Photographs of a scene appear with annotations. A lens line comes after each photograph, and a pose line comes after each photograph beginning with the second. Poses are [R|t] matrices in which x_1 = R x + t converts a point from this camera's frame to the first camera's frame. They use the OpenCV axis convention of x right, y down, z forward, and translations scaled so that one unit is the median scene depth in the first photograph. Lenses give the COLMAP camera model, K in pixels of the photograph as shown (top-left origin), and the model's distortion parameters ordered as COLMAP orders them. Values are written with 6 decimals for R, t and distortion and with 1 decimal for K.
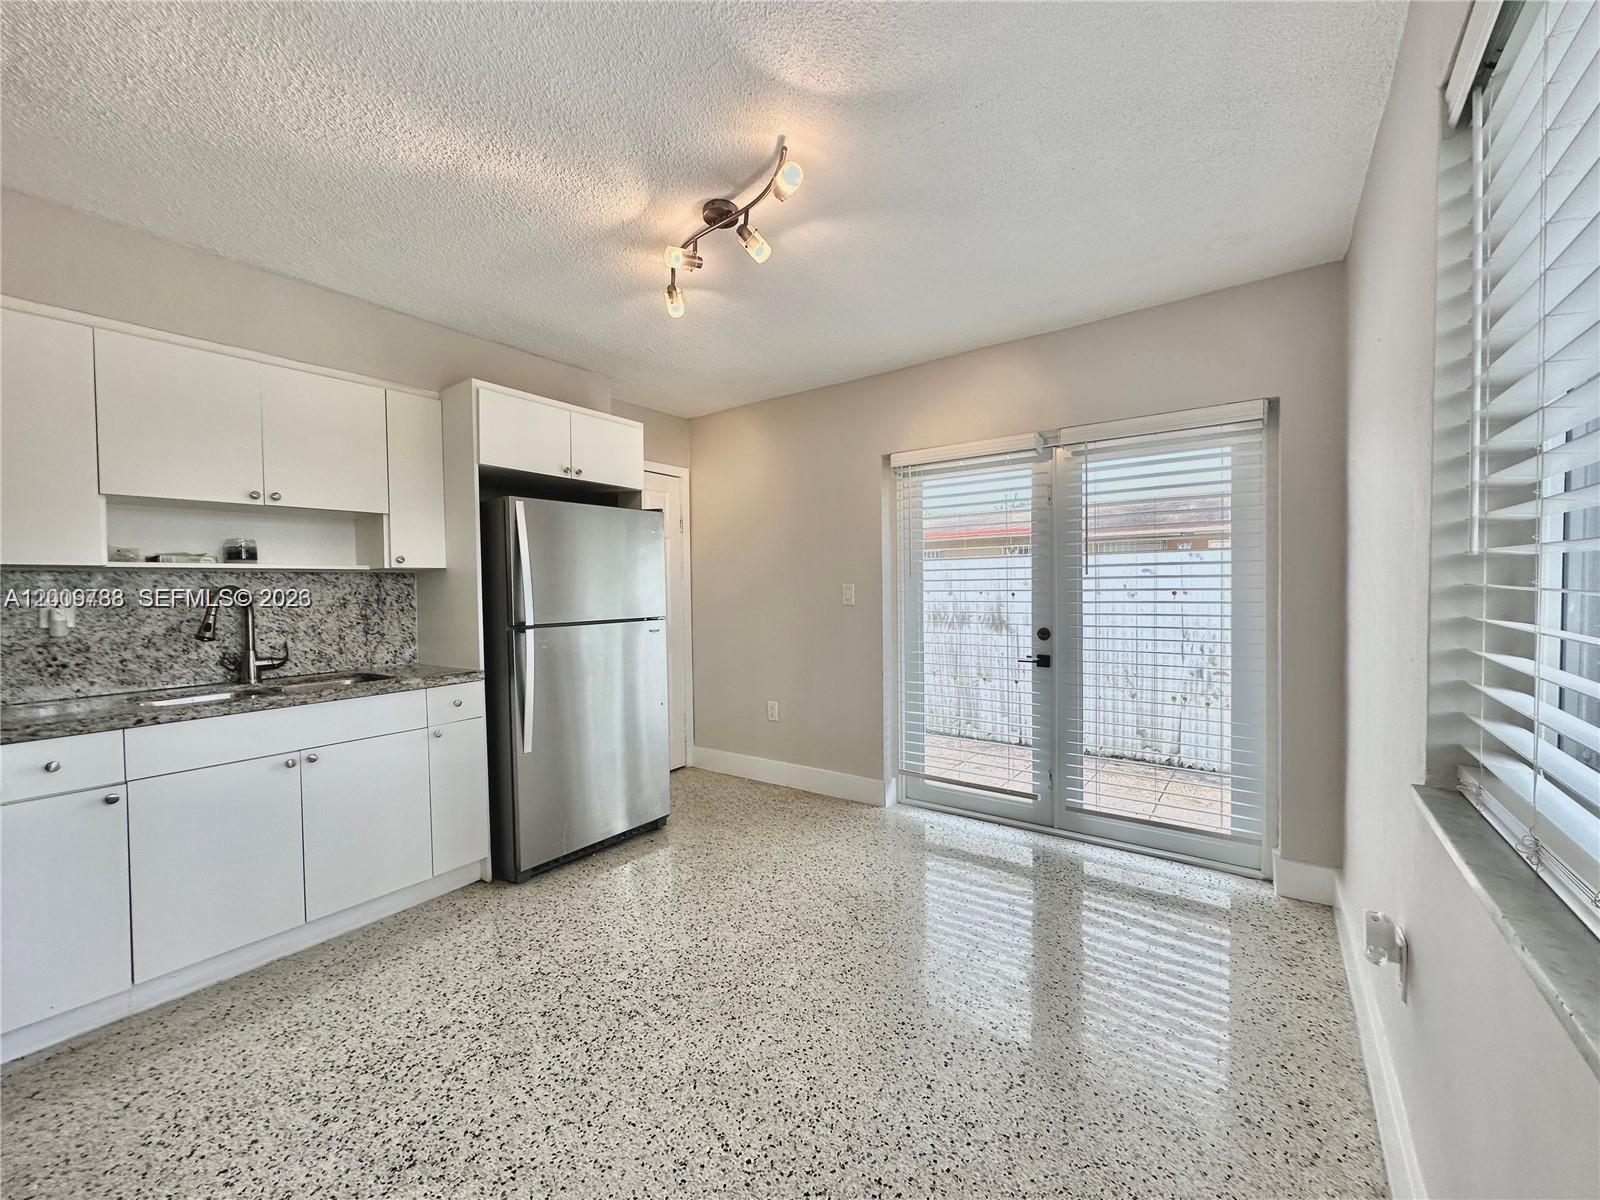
lens RADIAL K [[638.9, 0, 801.0], [0, 638.9, 600.7], [0, 0, 1]] dist [-0.003079, 0.000376]
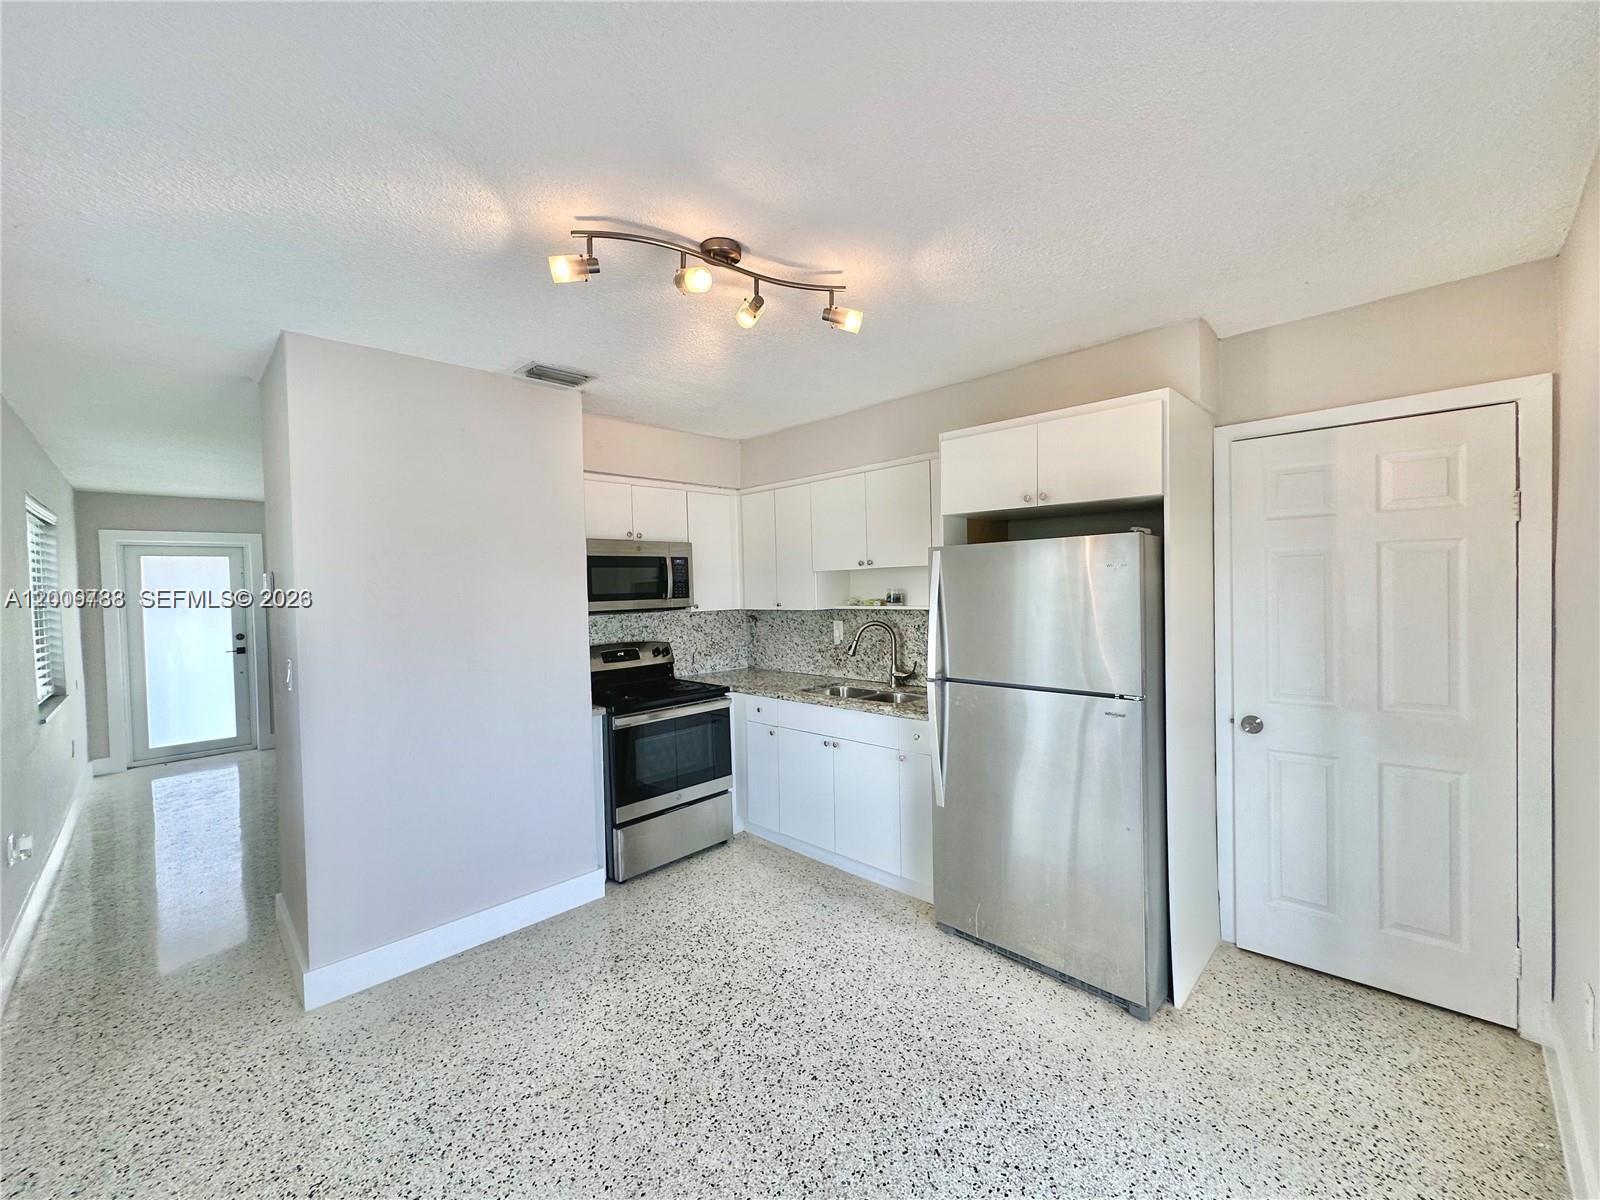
lens RADIAL K [[638.9, 0, 802.9], [0, 638.9, 598.0], [0, 0, 1]] dist [-0.003079, 0.000376]
pose [[-0.155397, 0.037052, -0.987157, 0.639812], [0.005838, 0.999313, 0.036590, -0.135640], [0.987835, -0.000077, -0.155506, 1.066422]]
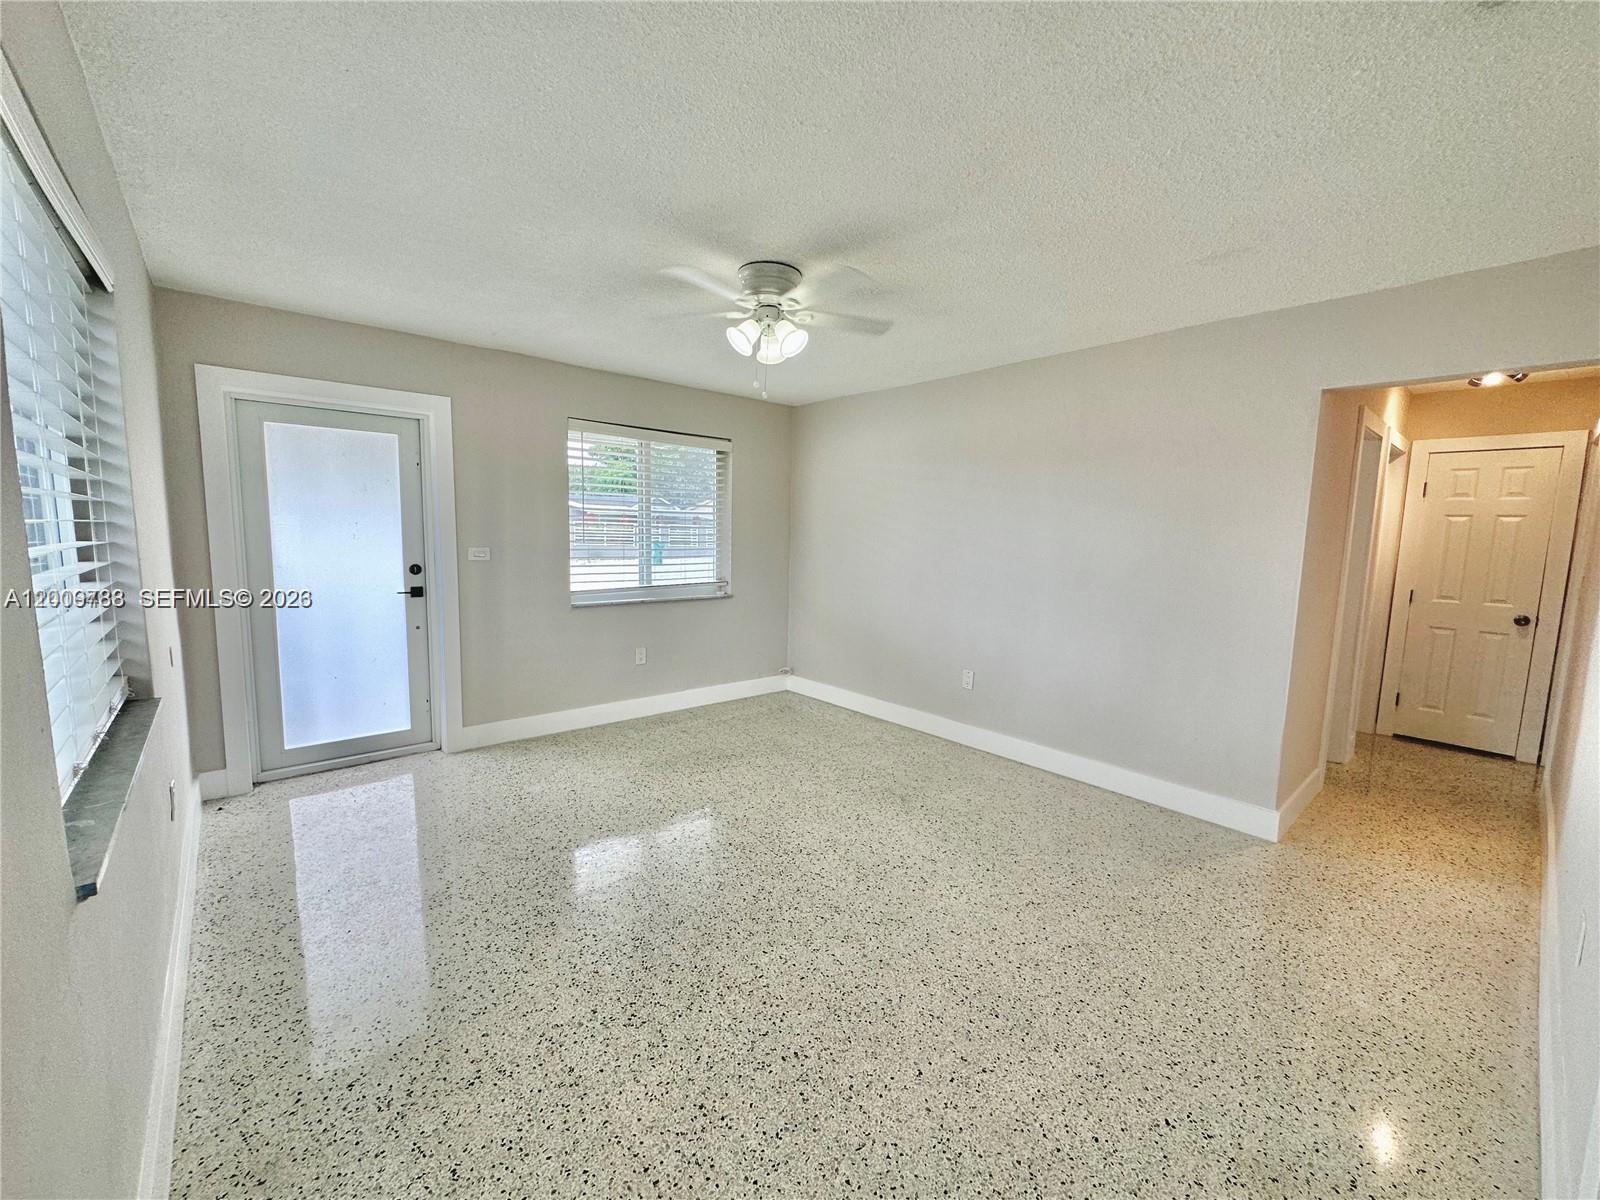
lens RADIAL K [[638.9, 0, 793.4], [0, 638.9, 601.1], [0, 0, 1]] dist [-0.003079, 0.000376]
pose [[-0.221839, 0.117190, -0.968016, -0.218055], [-0.043599, 0.990567, 0.129911, -0.064964], [0.974108, 0.071024, -0.214637, -0.321310]]
